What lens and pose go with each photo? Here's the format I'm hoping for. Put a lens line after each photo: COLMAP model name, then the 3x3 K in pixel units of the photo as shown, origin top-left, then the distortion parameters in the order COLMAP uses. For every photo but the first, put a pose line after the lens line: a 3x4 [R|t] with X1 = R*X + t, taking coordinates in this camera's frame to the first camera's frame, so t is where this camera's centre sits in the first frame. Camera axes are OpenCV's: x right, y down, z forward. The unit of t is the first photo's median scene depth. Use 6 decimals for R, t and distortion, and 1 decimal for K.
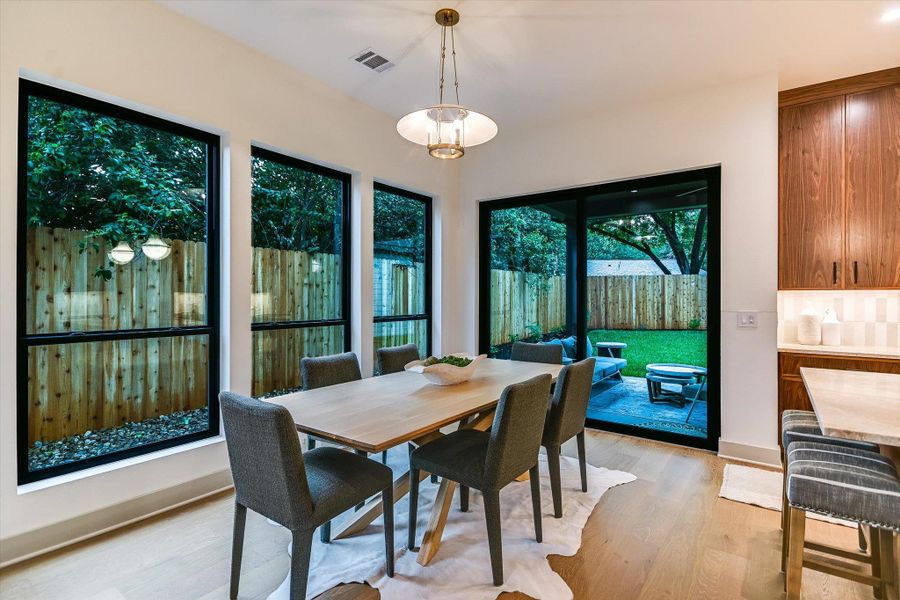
lens RADIAL K [[414.5, 0, 448.6], [0, 414.5, 296.6], [0, 0, 1]] dist [0.001968, 0.000458]
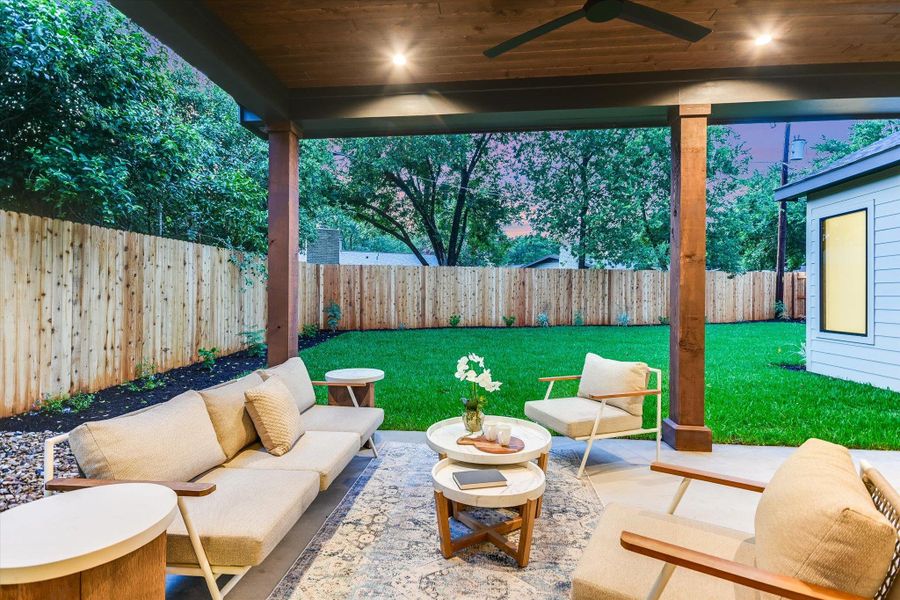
lens RADIAL K [[405.4, 0, 450.7], [0, 405.4, 293.9], [0, 0, 1]] dist [0.014289, -0.012148]
pose [[0.843895, 0.004200, 0.536492, 0.103150], [-0.002763, 0.999990, -0.003482, 0.009671], [-0.536501, 0.001456, 0.843898, 0.239224]]
